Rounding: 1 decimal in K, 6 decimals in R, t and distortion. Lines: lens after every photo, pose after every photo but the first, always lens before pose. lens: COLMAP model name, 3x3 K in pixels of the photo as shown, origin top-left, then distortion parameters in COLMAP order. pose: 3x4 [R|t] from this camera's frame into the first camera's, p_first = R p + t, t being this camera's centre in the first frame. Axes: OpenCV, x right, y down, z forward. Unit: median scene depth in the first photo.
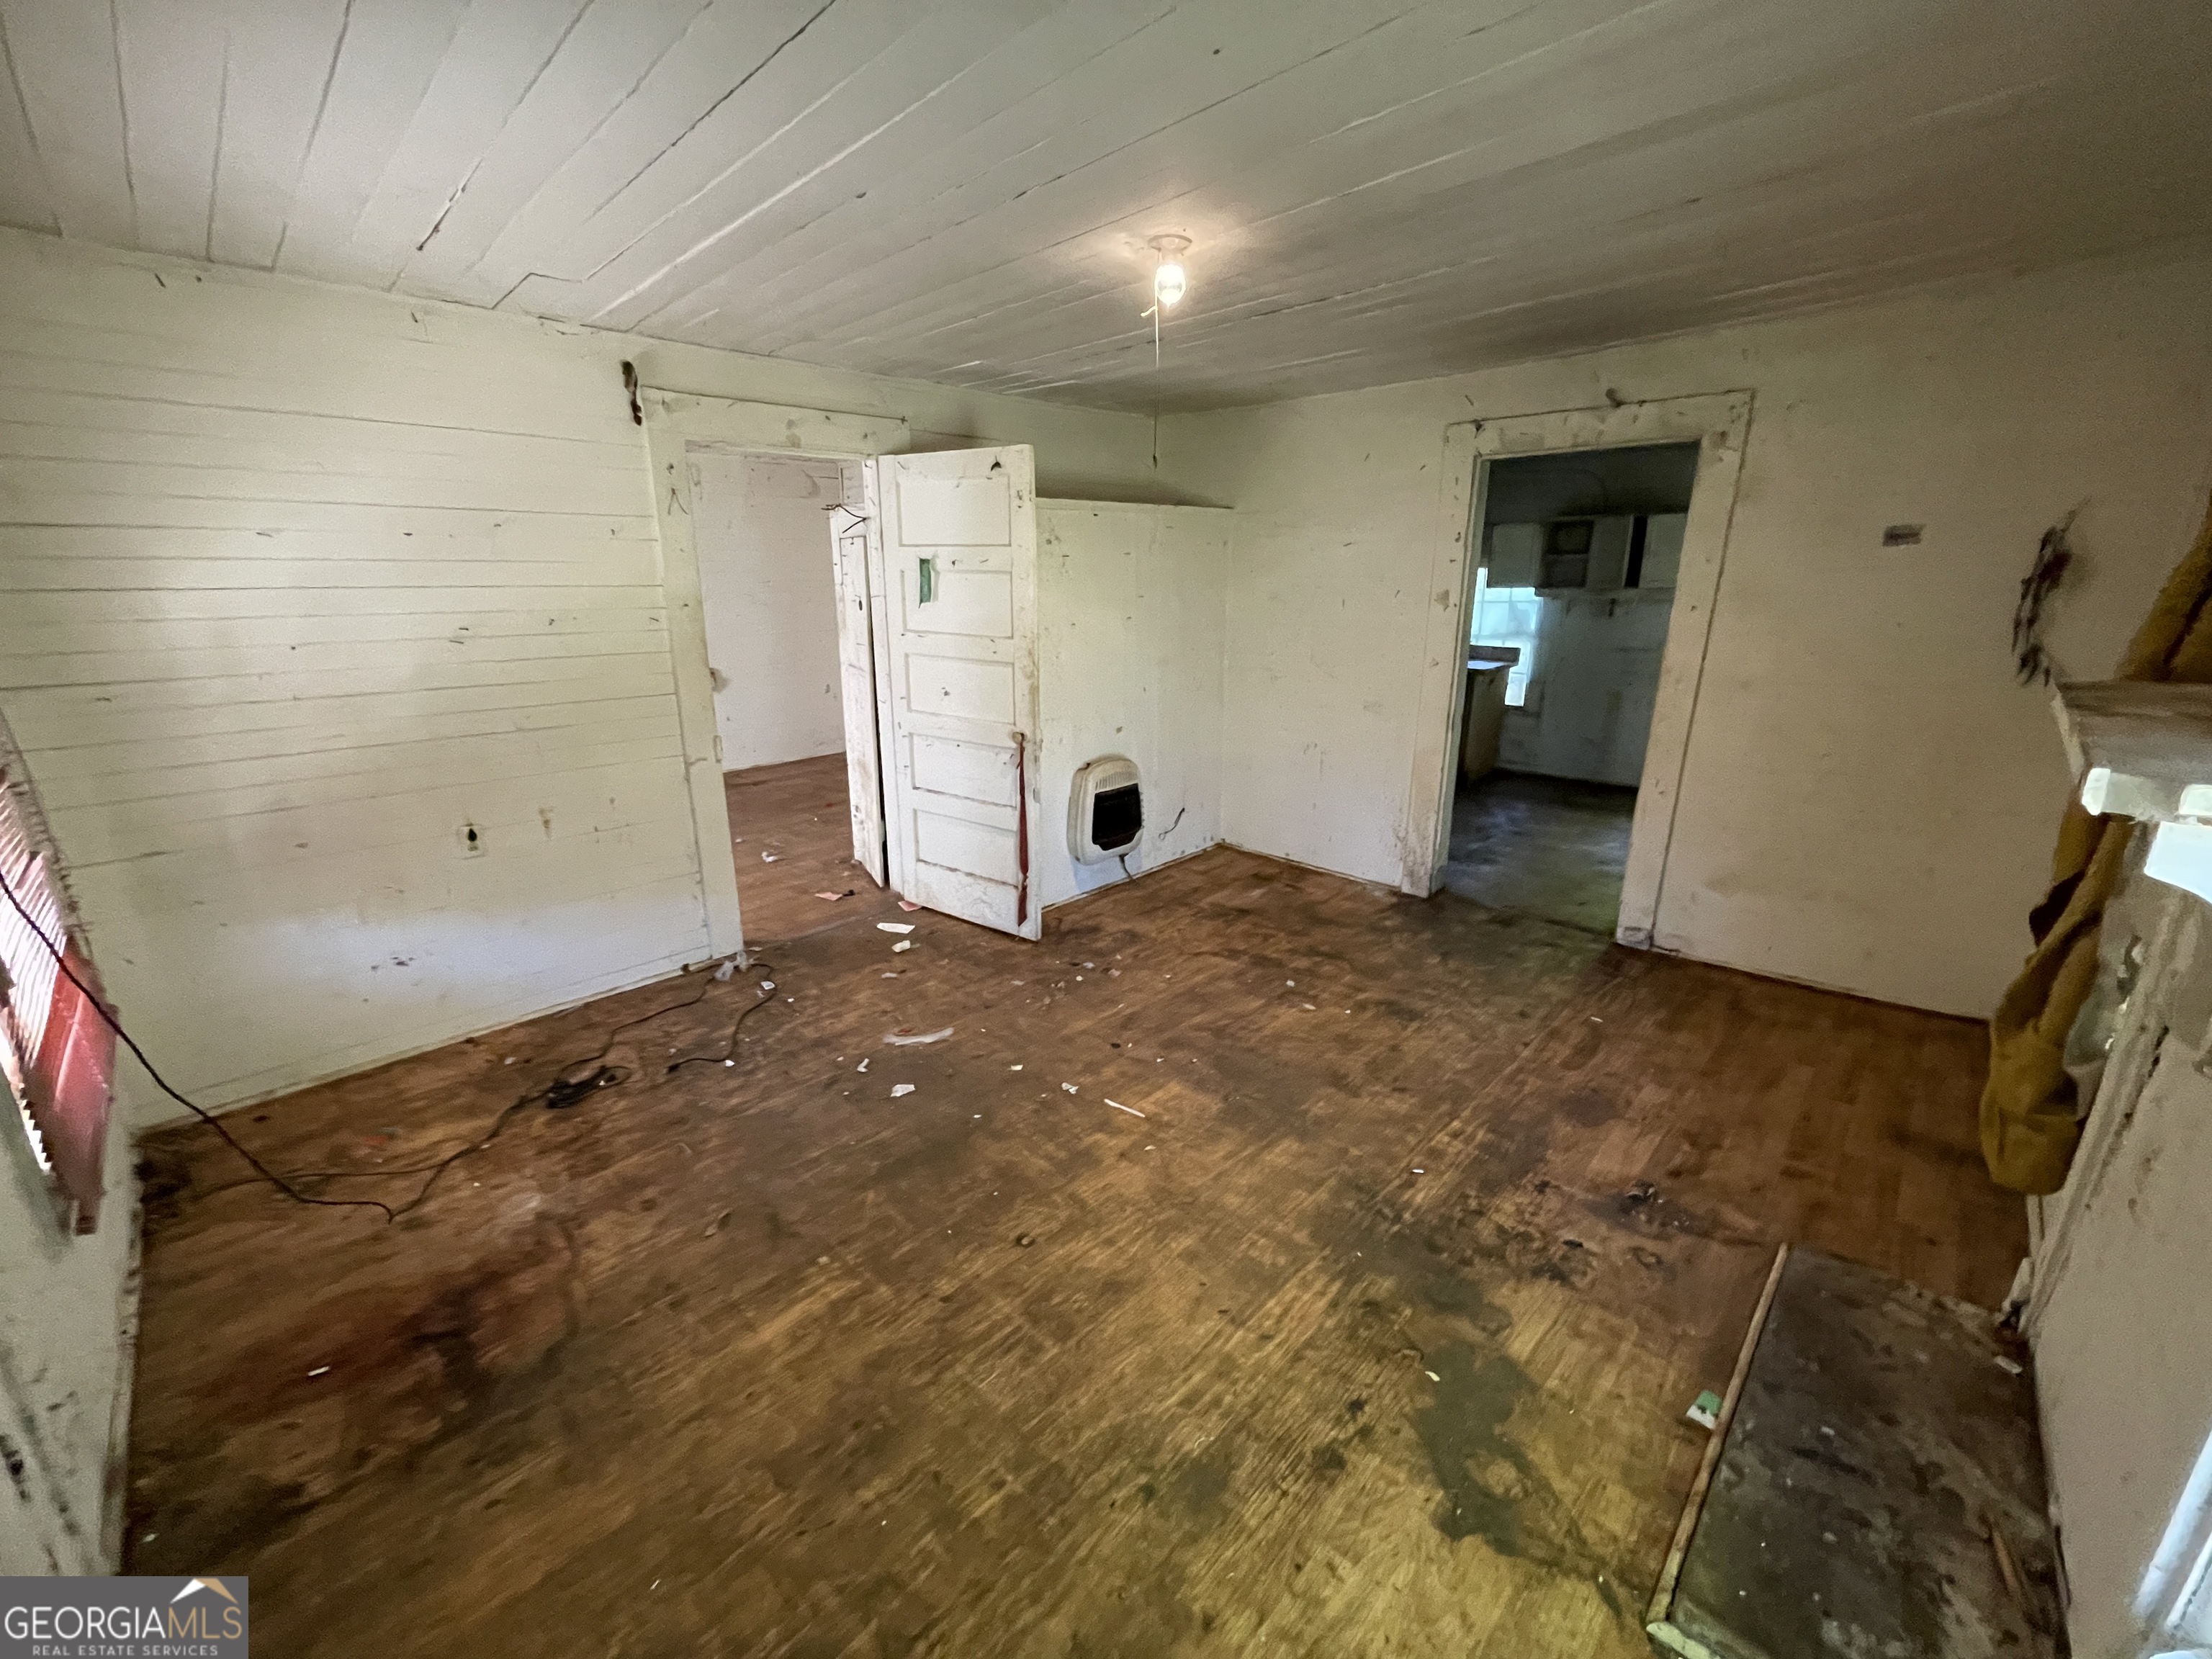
lens RADIAL K [[896.9, 0, 1101.9], [0, 896.9, 831.1], [0, 0, 1]] dist [-0.002012, -0.000025]
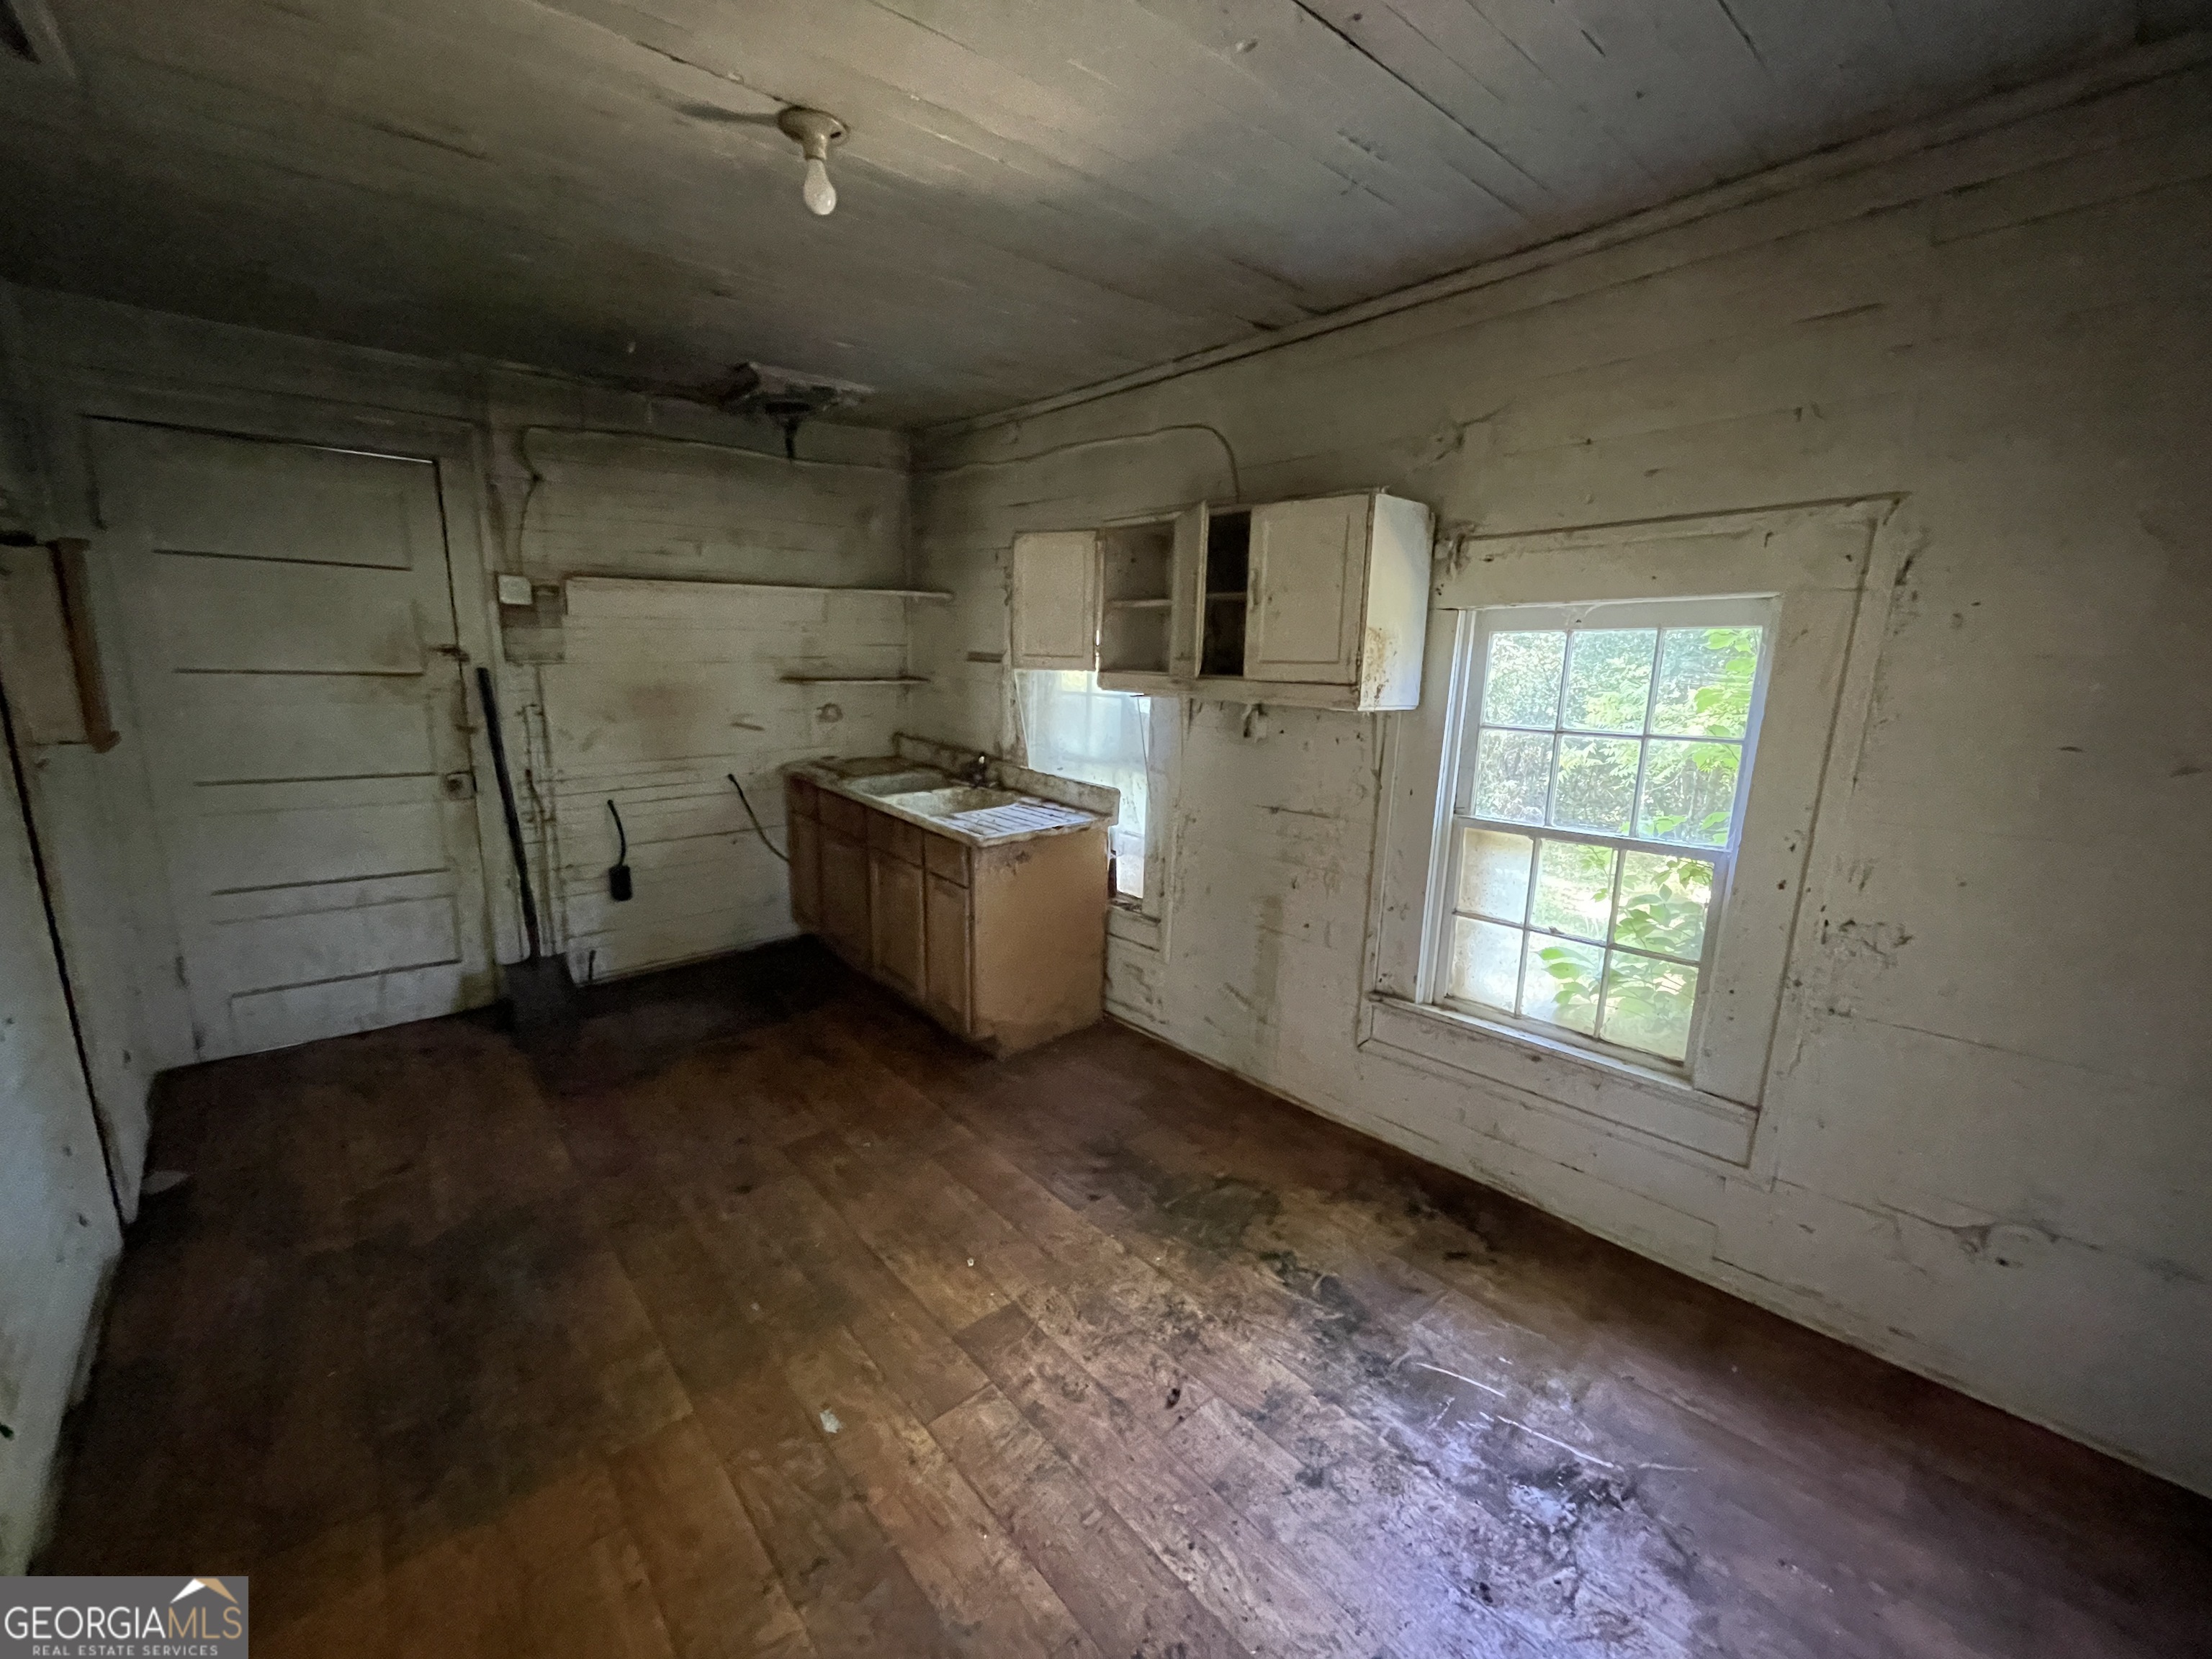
lens RADIAL K [[896.9, 0, 1101.9], [0, 896.9, 831.1], [0, 0, 1]] dist [-0.002012, -0.000025]
pose [[0.997240, 0.039659, -0.062758, 1.309898], [-0.044592, 0.995857, -0.079254, -0.371497], [0.059355, 0.081834, 0.994877, 1.323127]]
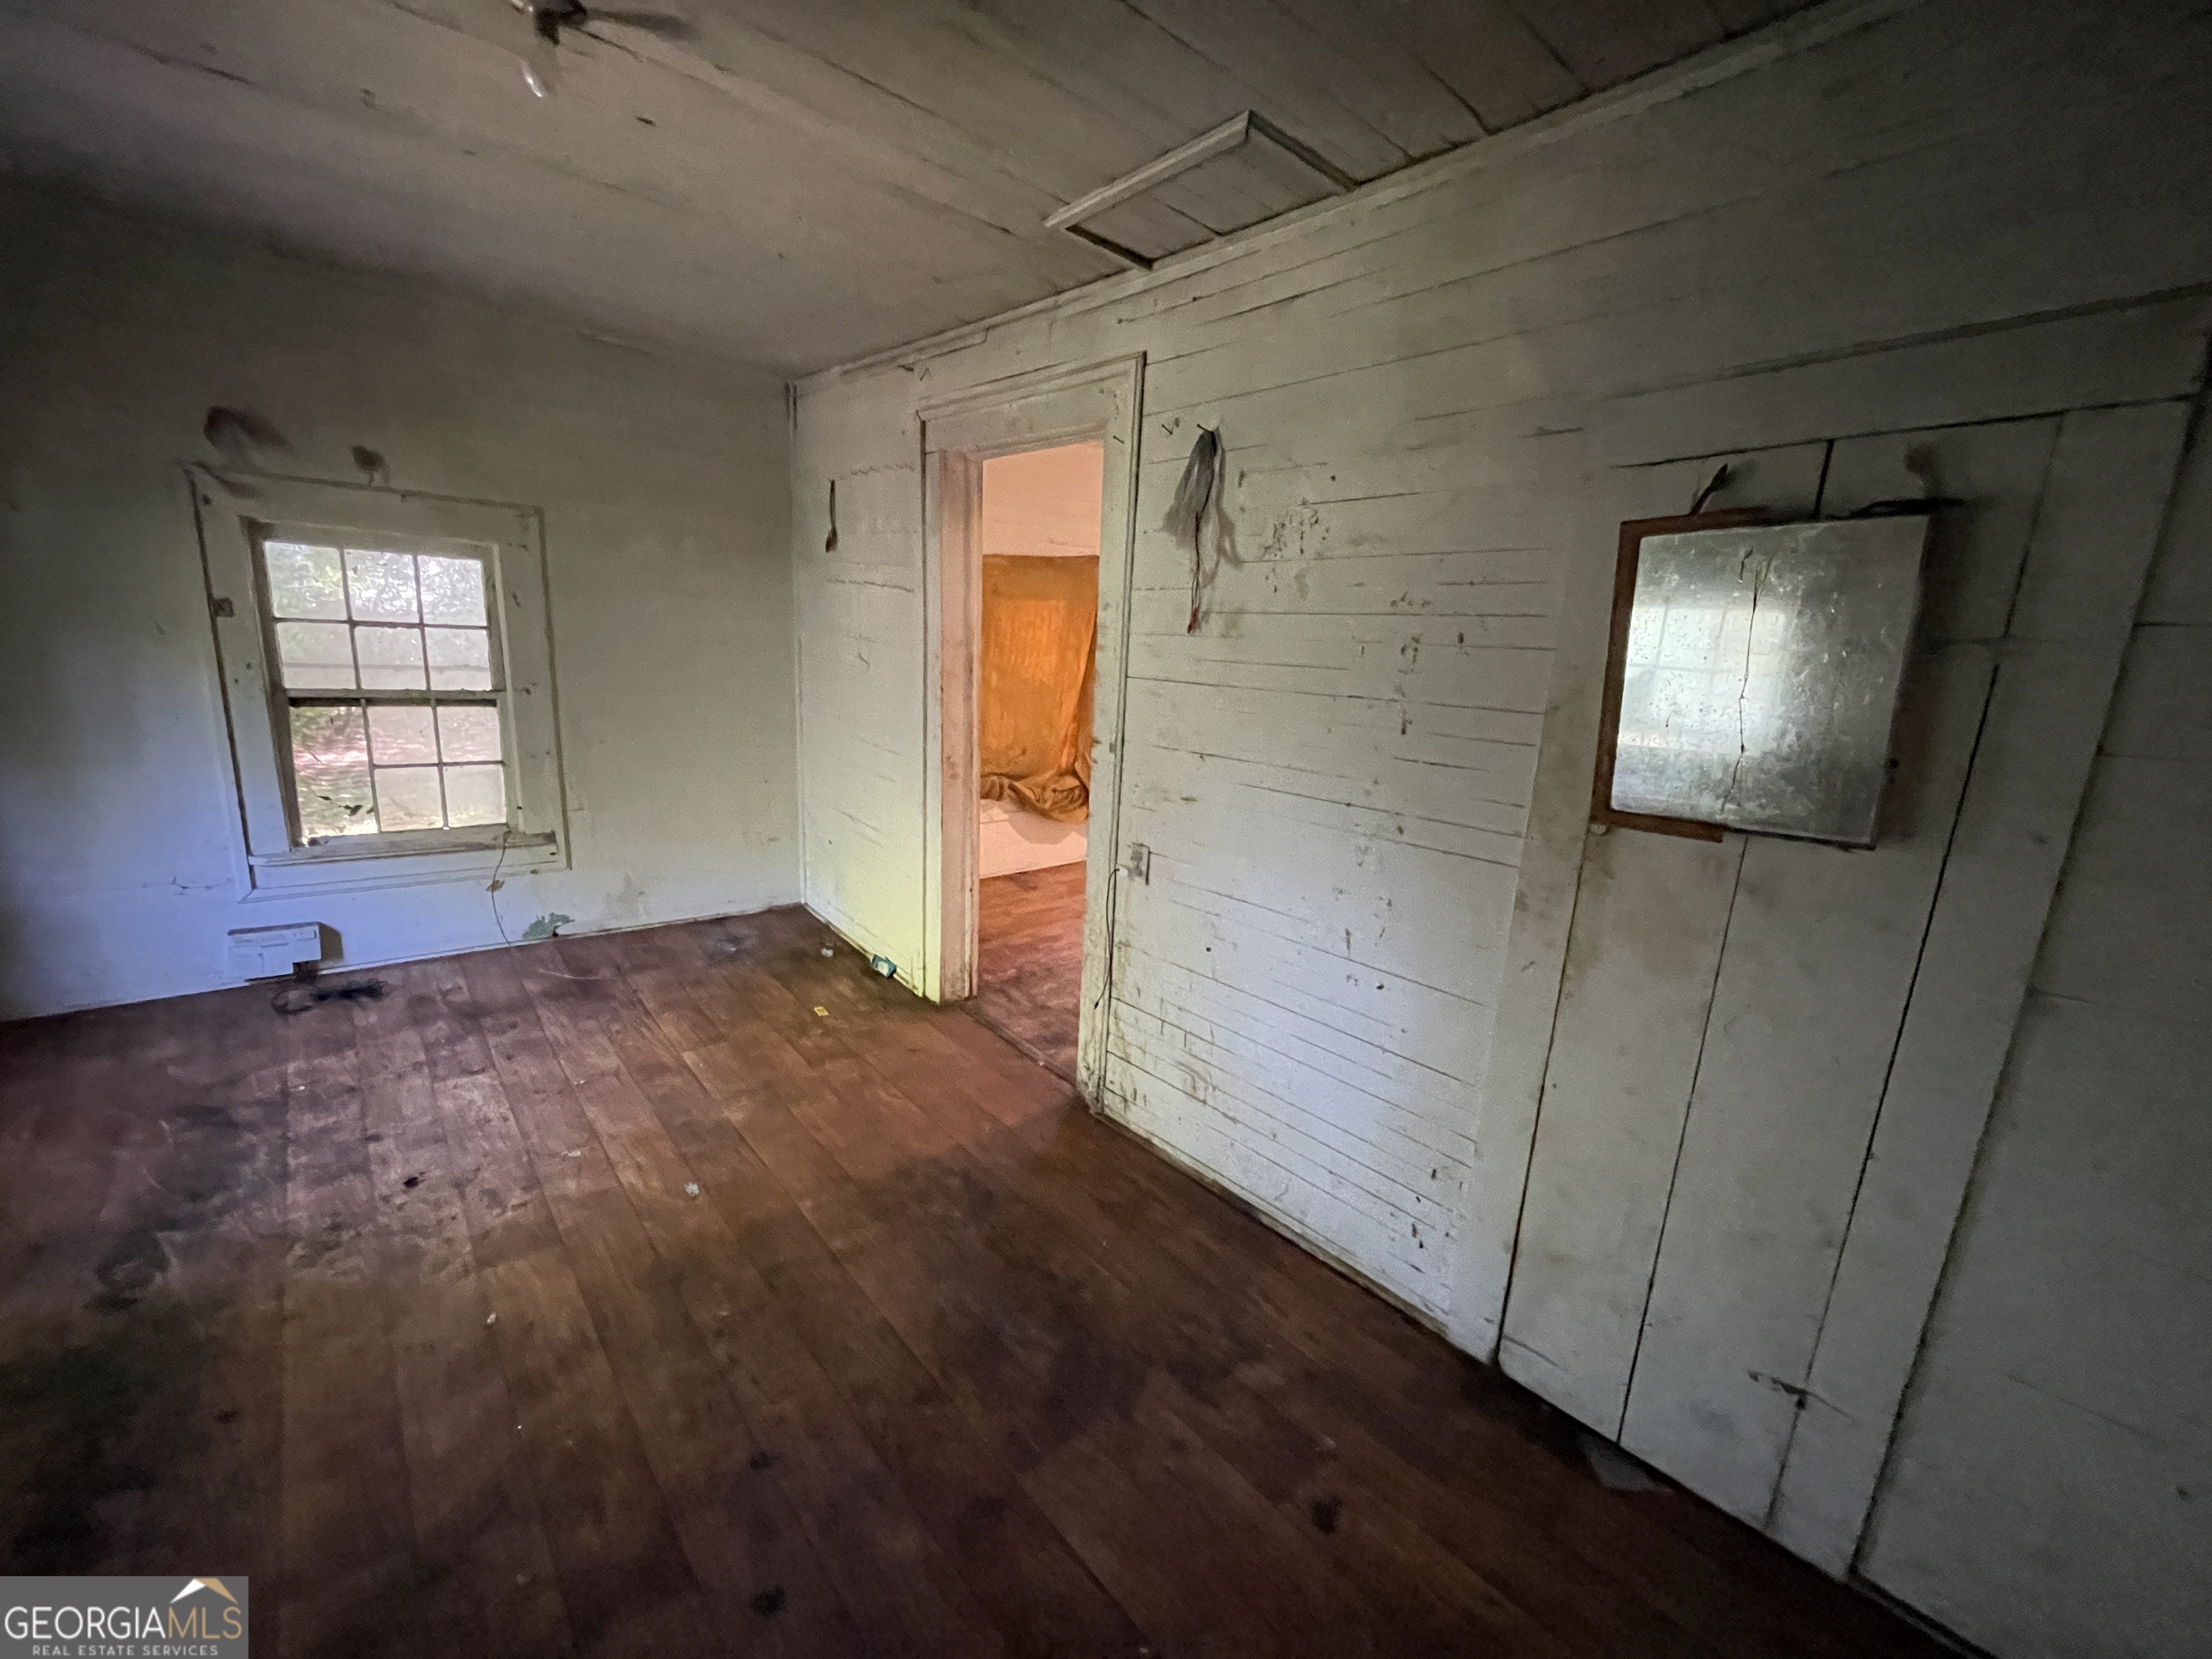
lens RADIAL K [[896.9, 0, 1101.9], [0, 896.9, 831.1], [0, 0, 1]] dist [-0.002012, -0.000025]
pose [[-0.995768, -0.063616, 0.066323, 0.604149], [-0.023384, 0.873320, 0.486586, -0.743752], [-0.088876, 0.482976, -0.871112, 2.653541]]
